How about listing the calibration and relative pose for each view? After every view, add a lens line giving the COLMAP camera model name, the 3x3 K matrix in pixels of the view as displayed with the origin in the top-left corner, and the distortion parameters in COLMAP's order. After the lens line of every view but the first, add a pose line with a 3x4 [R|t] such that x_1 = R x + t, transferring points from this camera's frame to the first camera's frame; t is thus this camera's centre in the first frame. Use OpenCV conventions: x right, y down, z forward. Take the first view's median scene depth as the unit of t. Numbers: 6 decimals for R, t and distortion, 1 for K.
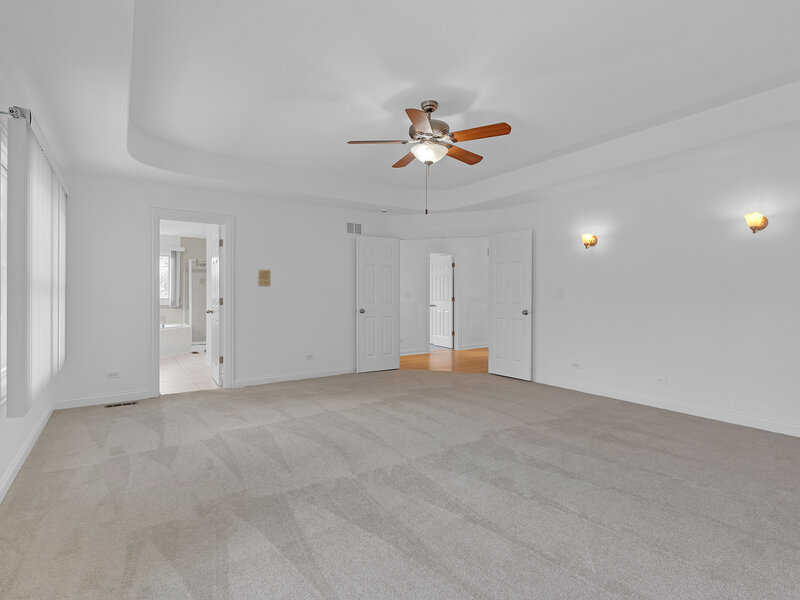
lens RADIAL K [[402.6, 0, 400.4], [0, 402.6, 297.3], [0, 0, 1]] dist [-0.000067, 0.000292]
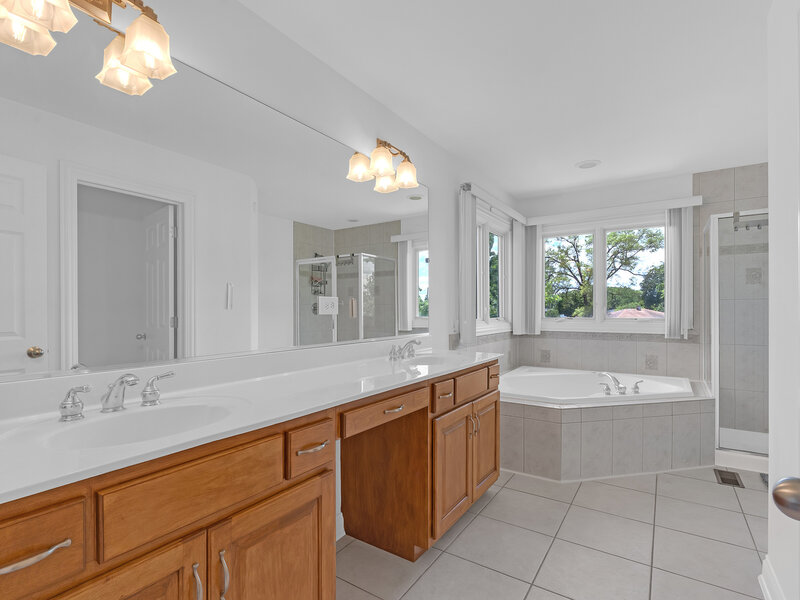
lens RADIAL K [[402.6, 0, 399.9], [0, 402.6, 301.0], [0, 0, 1]] dist [-0.000067, 0.000292]
pose [[0.379676, -0.004962, -0.925106, -0.274849], [-0.003655, 0.999970, -0.006863, -0.011712], [0.925112, 0.005987, 0.379647, 0.560119]]
